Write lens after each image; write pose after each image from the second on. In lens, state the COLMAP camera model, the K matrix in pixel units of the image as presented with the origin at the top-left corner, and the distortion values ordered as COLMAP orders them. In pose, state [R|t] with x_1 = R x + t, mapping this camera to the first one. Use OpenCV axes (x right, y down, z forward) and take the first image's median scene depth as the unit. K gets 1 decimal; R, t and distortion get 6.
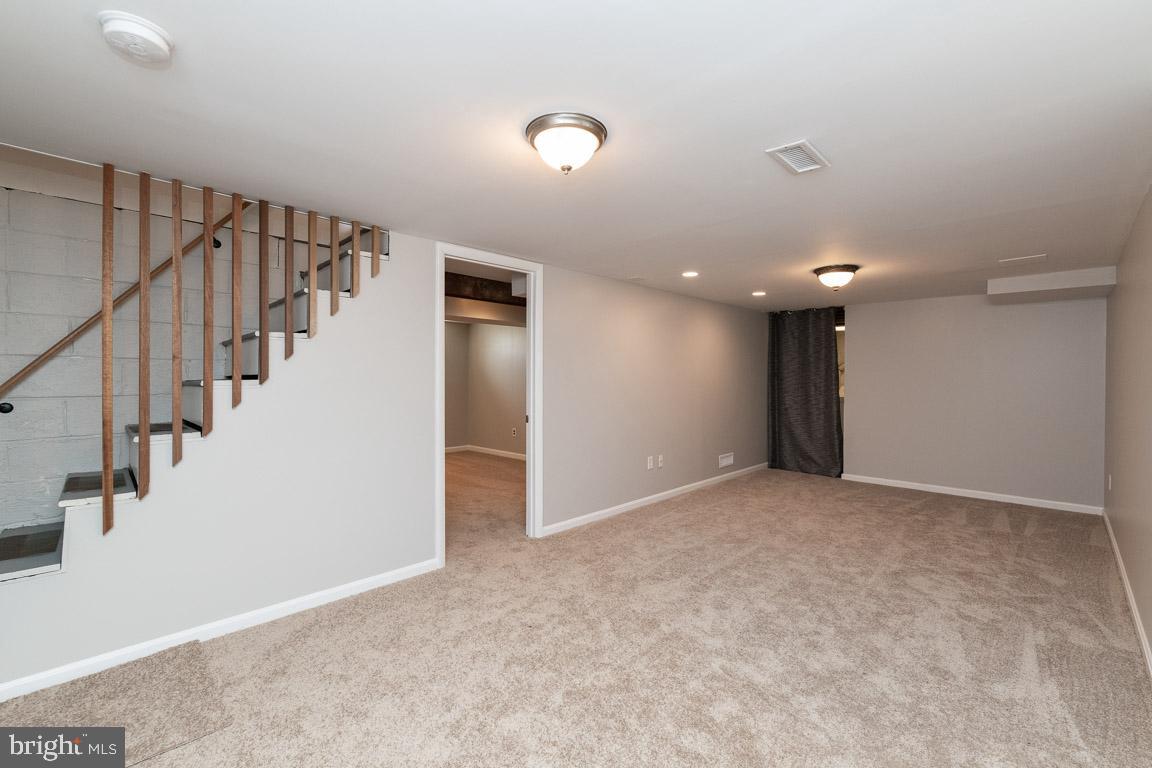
lens RADIAL K [[495.2, 0, 580.8], [0, 495.2, 378.0], [0, 0, 1]] dist [0.001668, -0.000746]
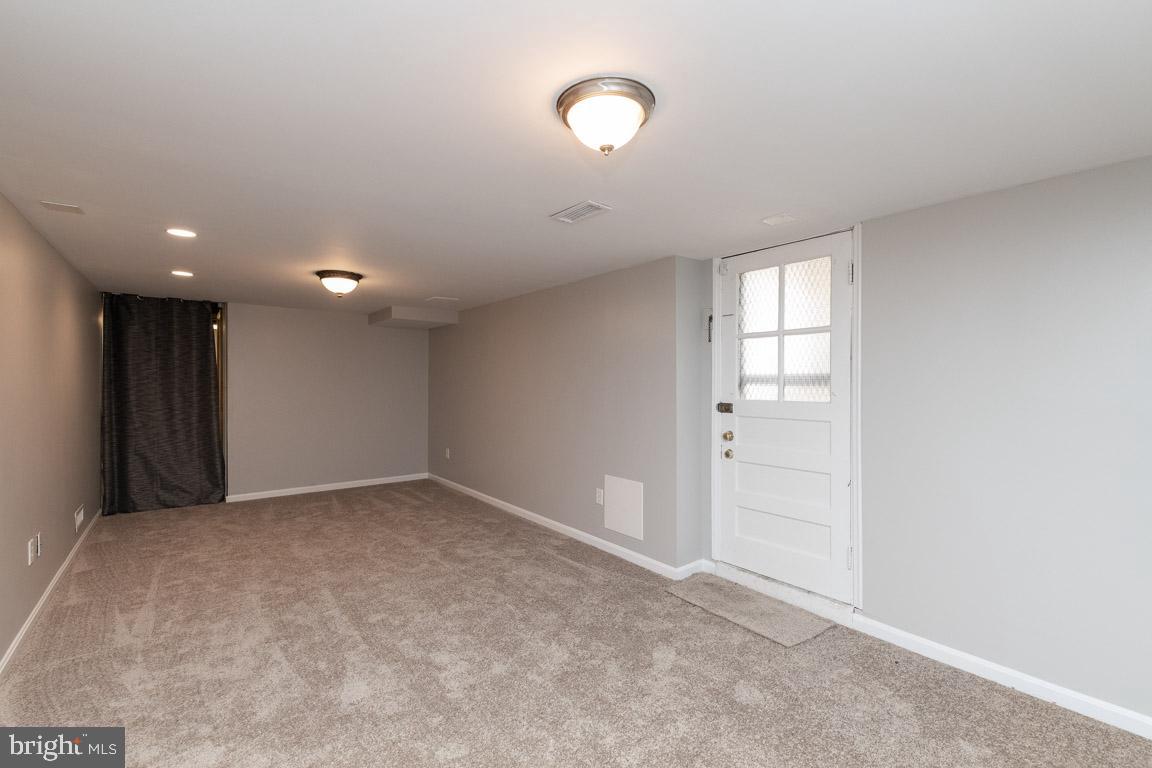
lens RADIAL K [[495.2, 0, 580.5], [0, 495.2, 386.3], [0, 0, 1]] dist [0.001668, -0.000746]
pose [[0.119847, -0.014773, 0.992682, -0.420191], [0.000653, 0.999890, 0.014802, -0.019041], [-0.992792, -0.001126, 0.119844, 0.464975]]
